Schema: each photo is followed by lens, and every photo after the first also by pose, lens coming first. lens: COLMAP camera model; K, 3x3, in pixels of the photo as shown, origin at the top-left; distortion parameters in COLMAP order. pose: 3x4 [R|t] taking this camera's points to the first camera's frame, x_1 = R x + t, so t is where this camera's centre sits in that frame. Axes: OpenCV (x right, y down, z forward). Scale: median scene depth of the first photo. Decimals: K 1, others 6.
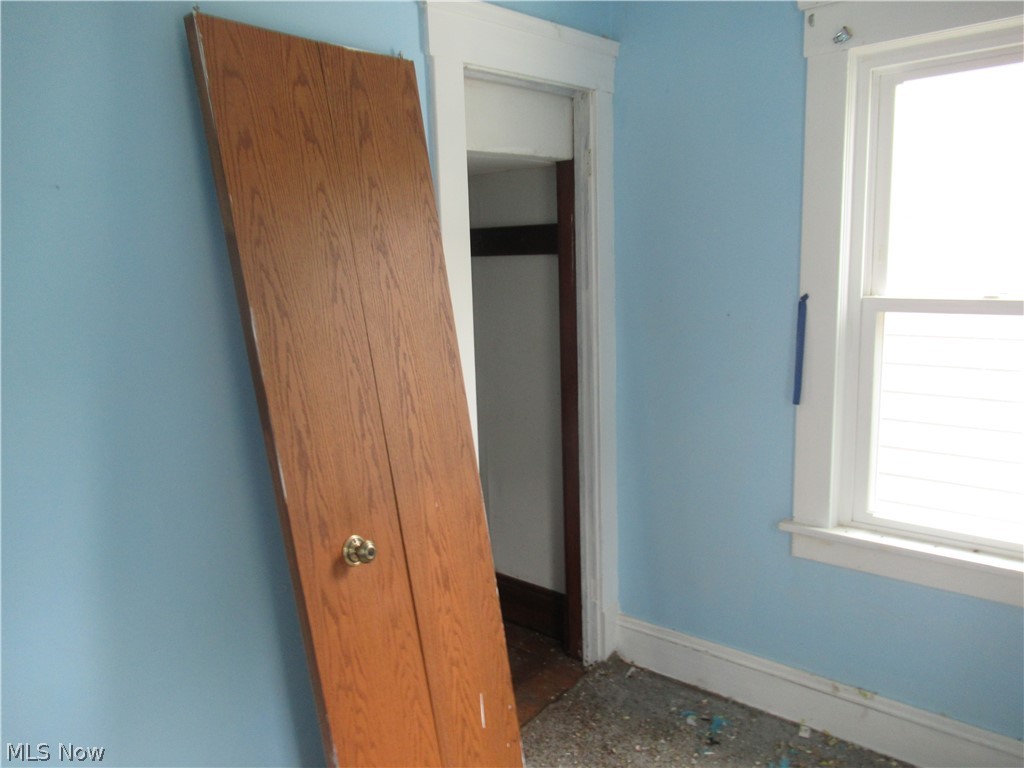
lens RADIAL K [[765.3, 0, 513.8], [0, 765.3, 387.7], [0, 0, 1]] dist [-0.001901, 0.004852]
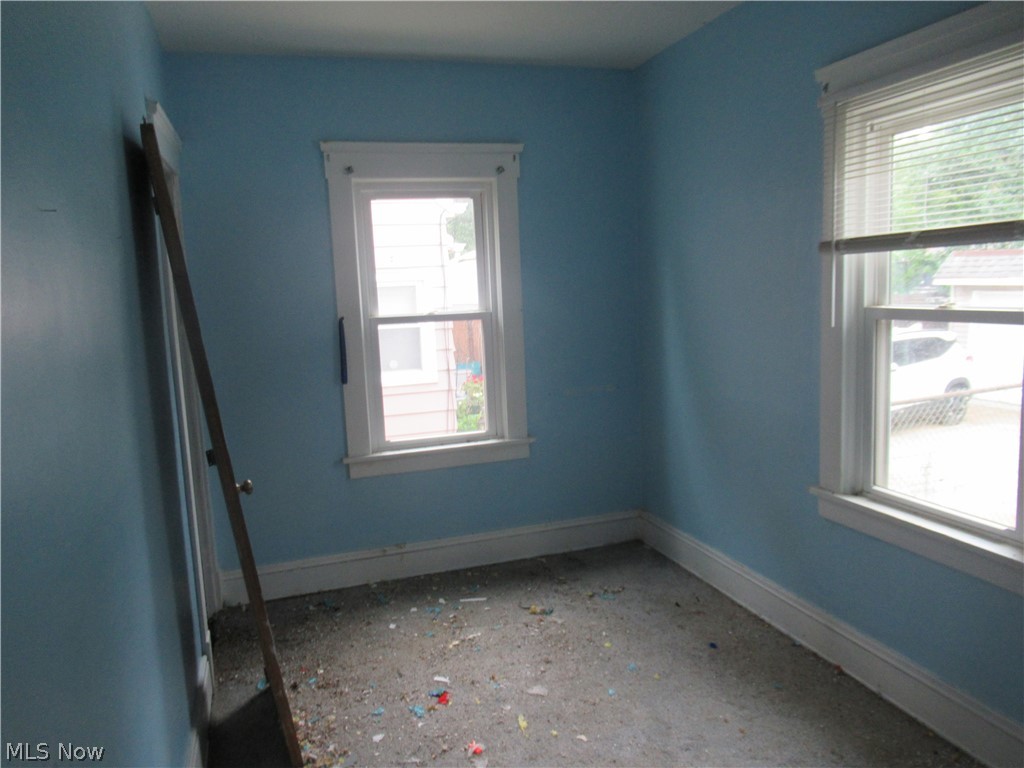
lens RADIAL K [[765.3, 0, 512.5], [0, 765.3, 385.4], [0, 0, 1]] dist [-0.001901, 0.004852]
pose [[0.512243, -0.092463, 0.853849, -0.821660], [0.168915, 0.985616, 0.005397, 0.075230], [-0.842066, 0.141463, 0.520493, -0.152120]]
